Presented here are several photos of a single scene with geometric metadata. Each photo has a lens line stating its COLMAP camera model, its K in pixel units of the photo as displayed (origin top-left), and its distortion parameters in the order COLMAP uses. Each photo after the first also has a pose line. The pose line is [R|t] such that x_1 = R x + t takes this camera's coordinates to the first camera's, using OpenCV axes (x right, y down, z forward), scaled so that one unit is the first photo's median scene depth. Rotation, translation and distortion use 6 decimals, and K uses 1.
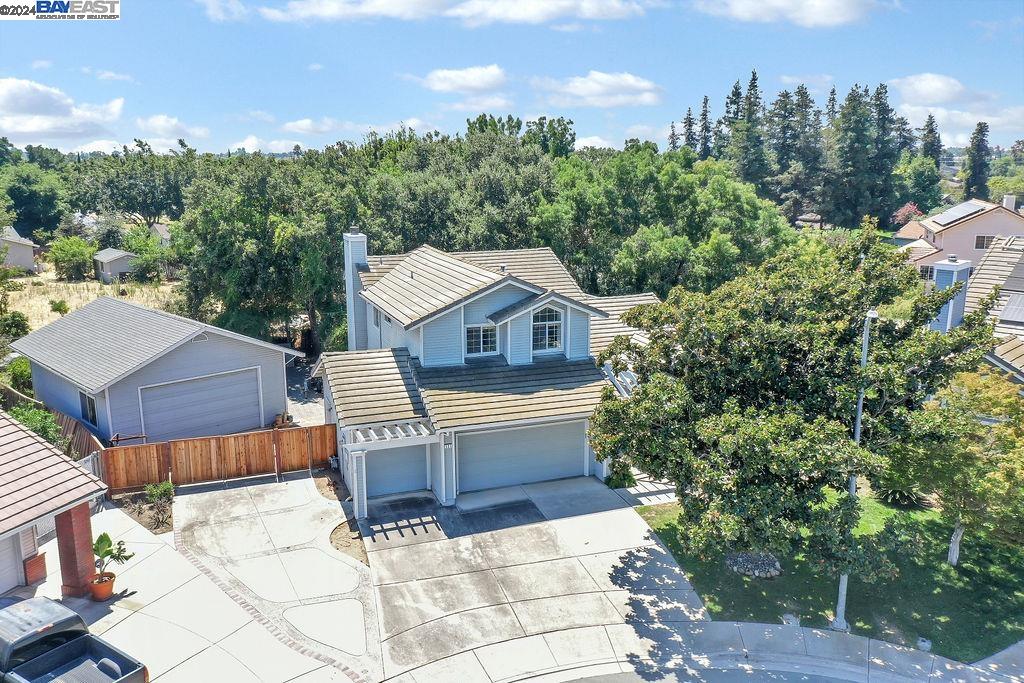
lens RADIAL K [[837.8, 0, 512.0], [0, 837.8, 341.5], [0, 0, 1]] dist [0.015298, -0.005938]
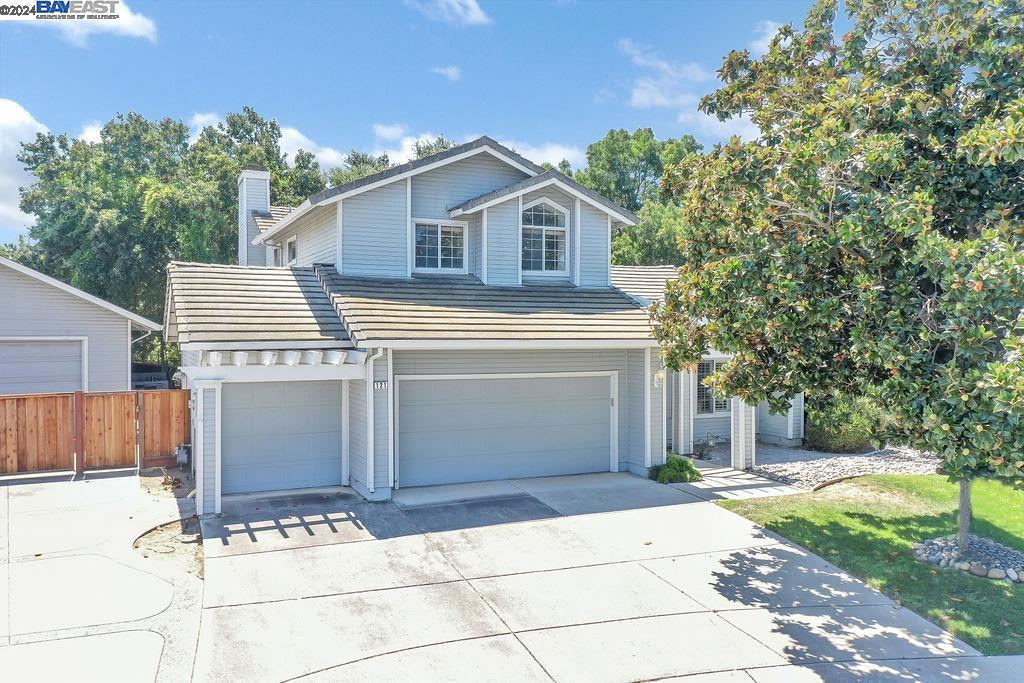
lens RADIAL K [[837.8, 0, 512.0], [0, 837.8, 341.5], [0, 0, 1]] dist [0.015298, -0.005938]
pose [[0.997549, 0.001827, 0.069950, -0.029428], [0.011968, 0.980475, -0.196277, 0.211579], [-0.068943, 0.196633, 0.978050, 0.462007]]
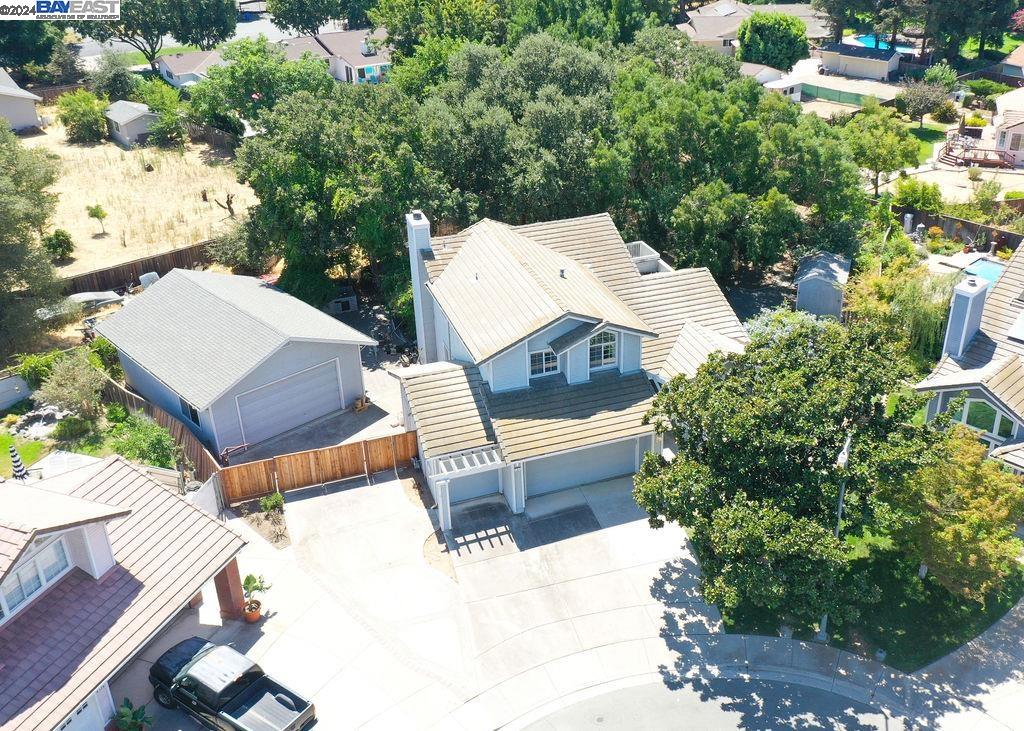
lens RADIAL K [[998.0, 0, 589.7], [0, 998.0, 347.5], [0, 0, 1]] dist [0.017878, -0.005745]
pose [[0.999883, -0.008551, 0.012681, 0.008991], [0.004917, 0.964821, 0.262861, -0.418078], [-0.014483, -0.262768, 0.964750, -0.313695]]
